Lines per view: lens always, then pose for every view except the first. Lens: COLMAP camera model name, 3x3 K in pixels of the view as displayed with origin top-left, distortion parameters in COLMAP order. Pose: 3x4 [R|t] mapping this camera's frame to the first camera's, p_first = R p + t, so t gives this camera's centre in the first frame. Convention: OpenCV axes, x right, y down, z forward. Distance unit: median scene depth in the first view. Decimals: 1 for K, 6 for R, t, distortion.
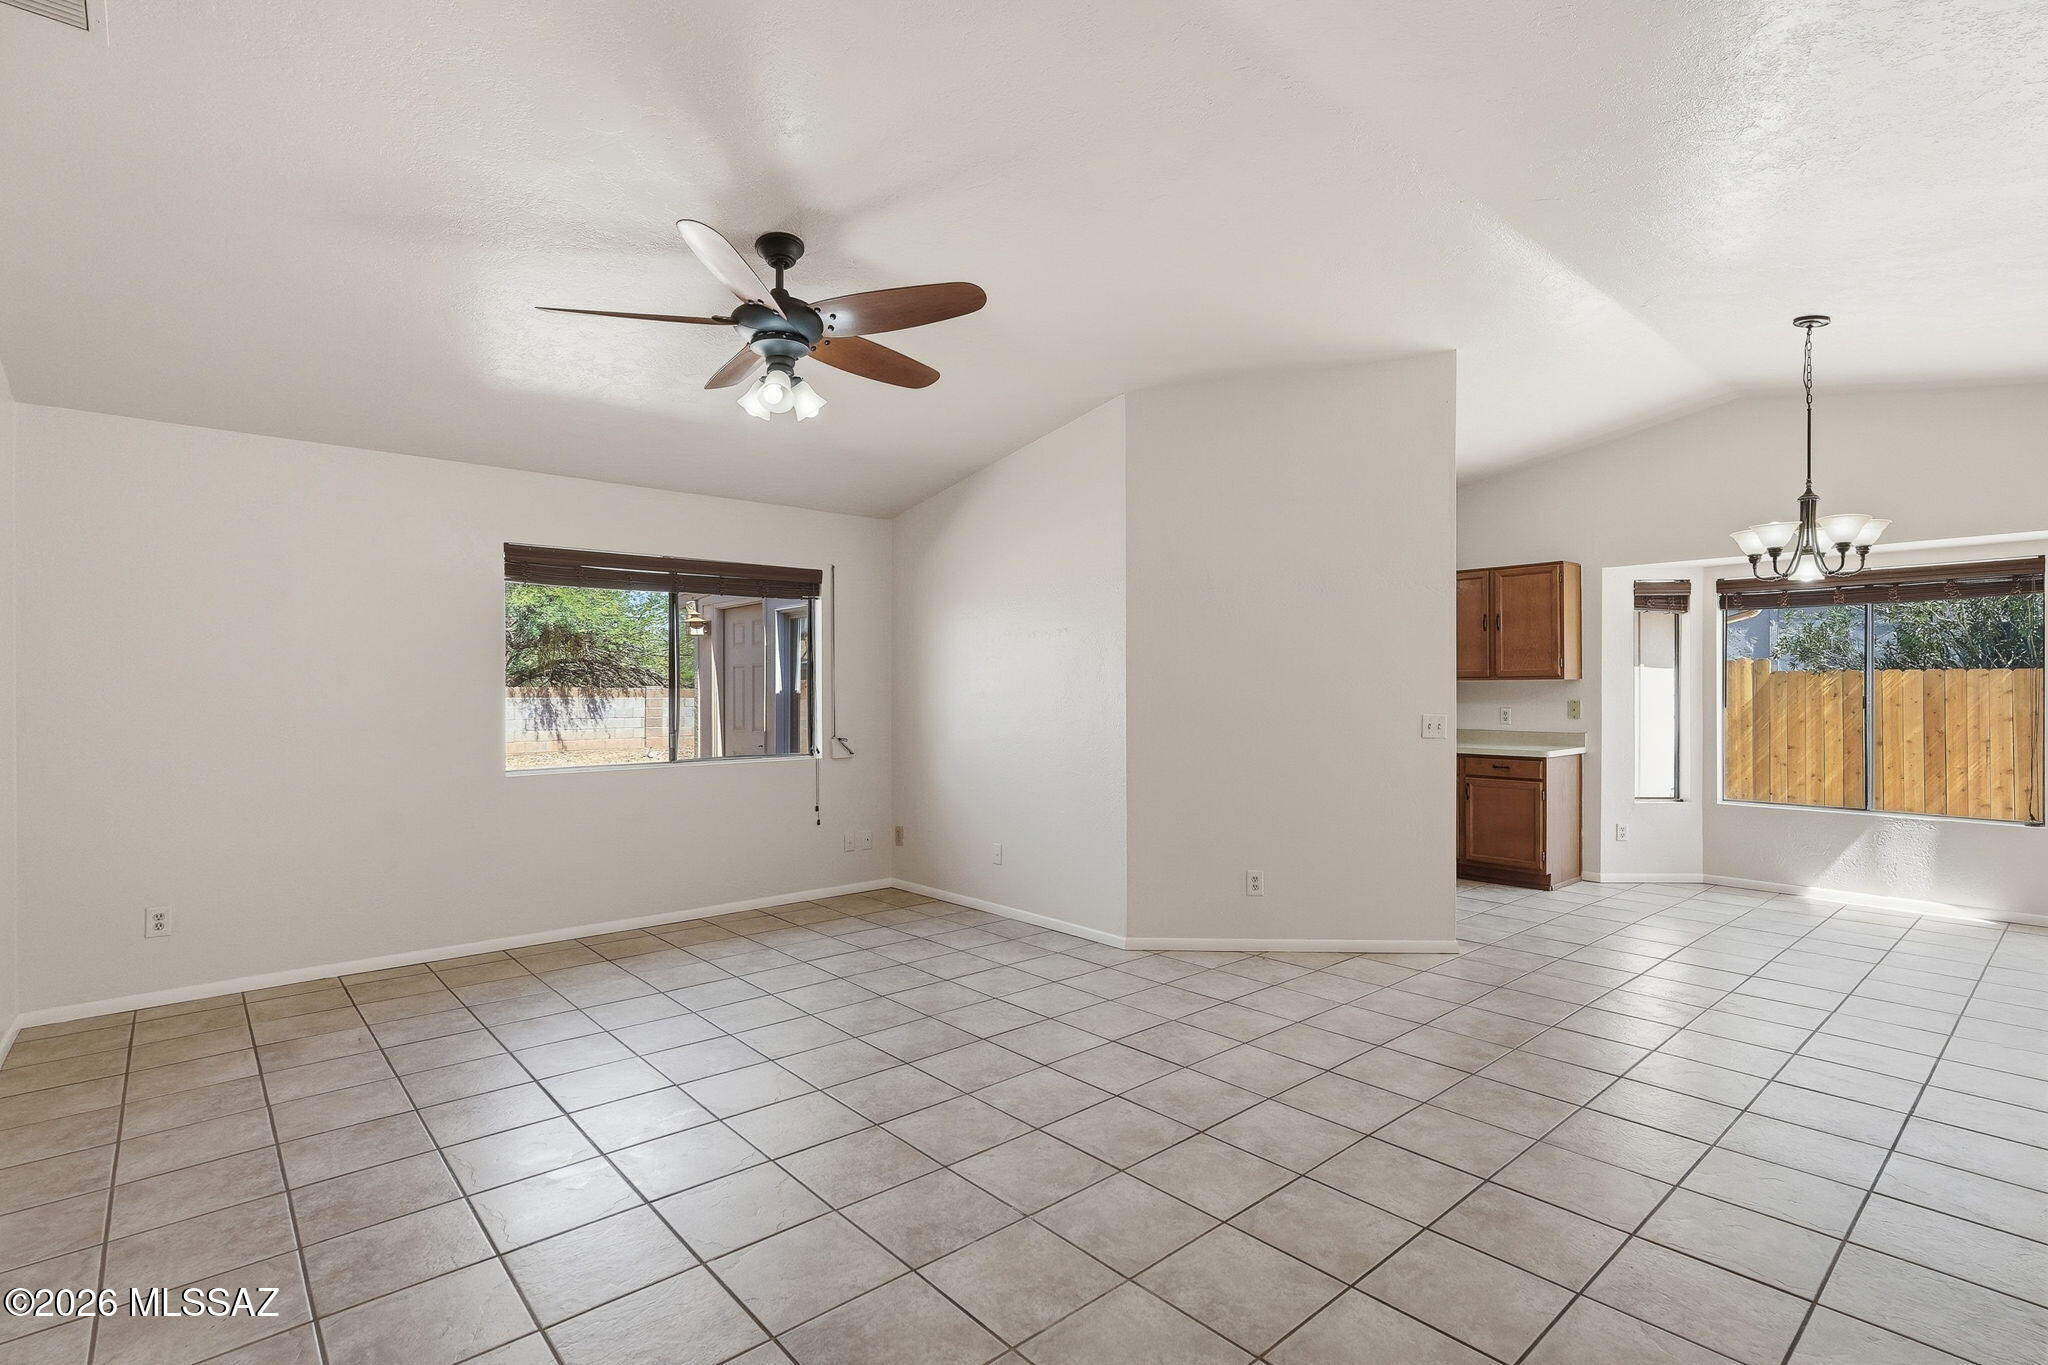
lens RADIAL K [[971.3, 0, 1028.5], [0, 971.3, 692.8], [0, 0, 1]] dist [-0.013456, 0.009260]
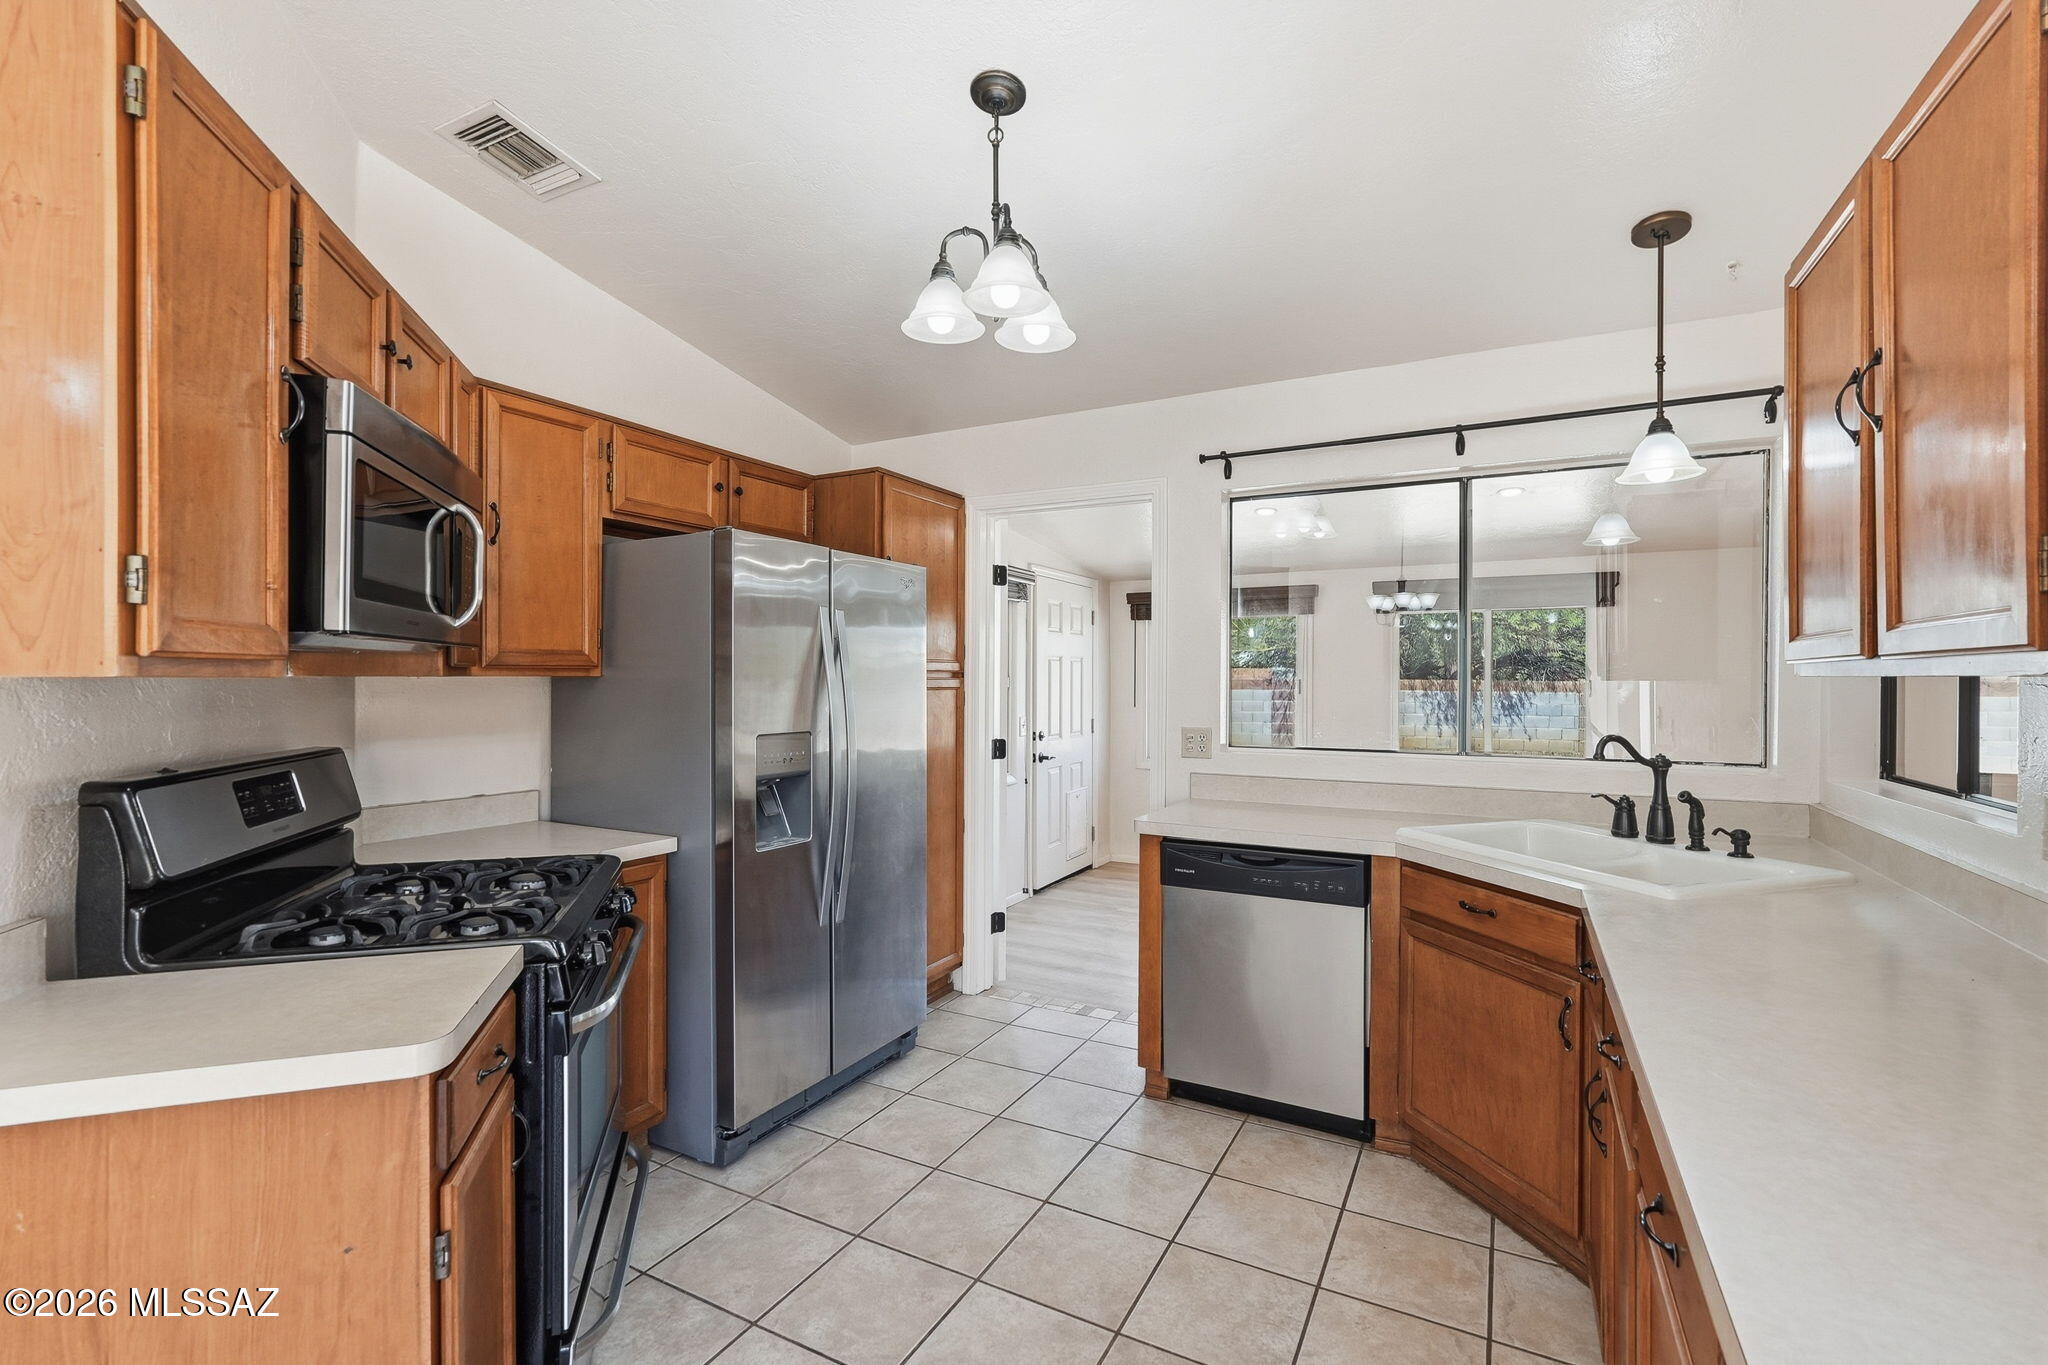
lens RADIAL K [[904.2, 0, 1024.0], [0, 904.2, 682.5], [0, 0, 1]] dist [-0.017501, 0.006896]
pose [[0.349548, 0.007853, -0.936885, 0.526378], [-0.009306, 0.999945, 0.004910, -0.011947], [0.936872, 0.007002, 0.349602, 0.899659]]
